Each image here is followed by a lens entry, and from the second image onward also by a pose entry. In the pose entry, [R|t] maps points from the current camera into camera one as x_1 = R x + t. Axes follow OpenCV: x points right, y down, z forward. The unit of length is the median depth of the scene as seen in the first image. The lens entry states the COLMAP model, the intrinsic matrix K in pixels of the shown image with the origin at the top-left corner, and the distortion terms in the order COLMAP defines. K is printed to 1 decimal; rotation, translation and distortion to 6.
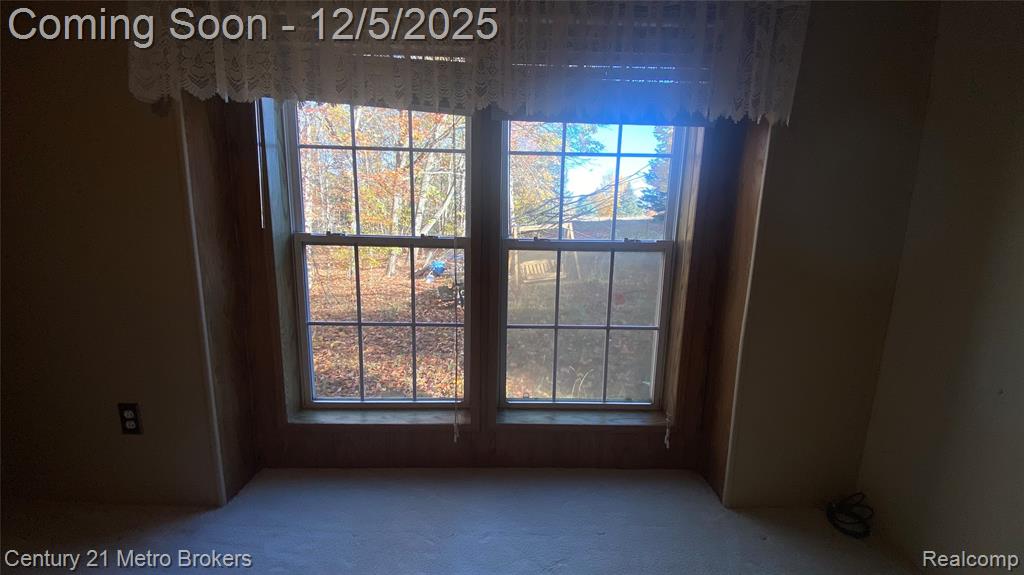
lens RADIAL K [[408.8, 0, 504.9], [0, 408.8, 286.8], [0, 0, 1]] dist [0.016530, -0.021026]
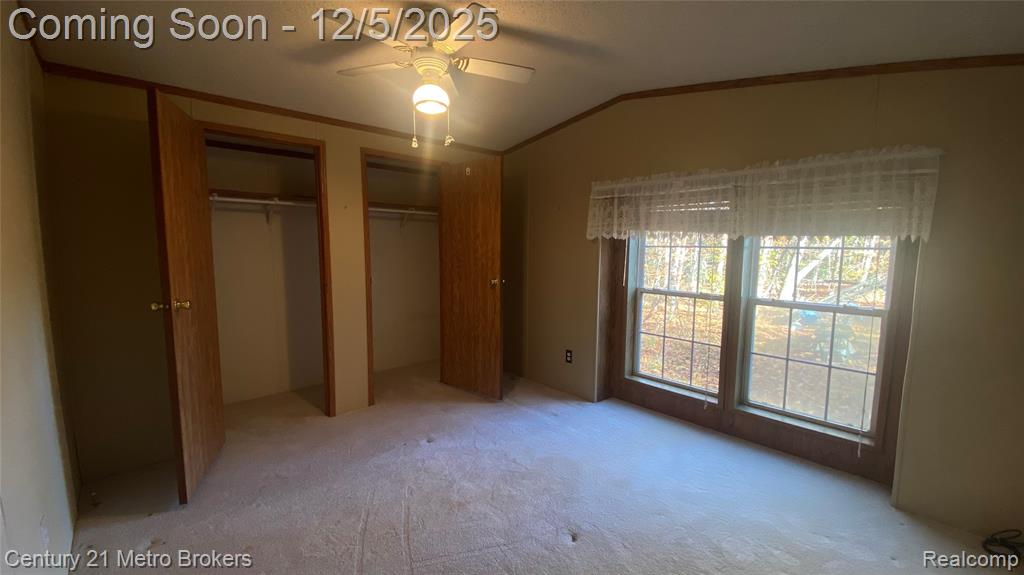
lens RADIAL K [[408.8, 0, 504.9], [0, 408.8, 286.8], [0, 0, 1]] dist [0.016530, -0.021026]
pose [[0.654743, 0.063639, -0.753168, 0.716378], [-0.128071, 0.991382, -0.027568, 0.011290], [0.744922, 0.114509, 0.657250, -1.026086]]
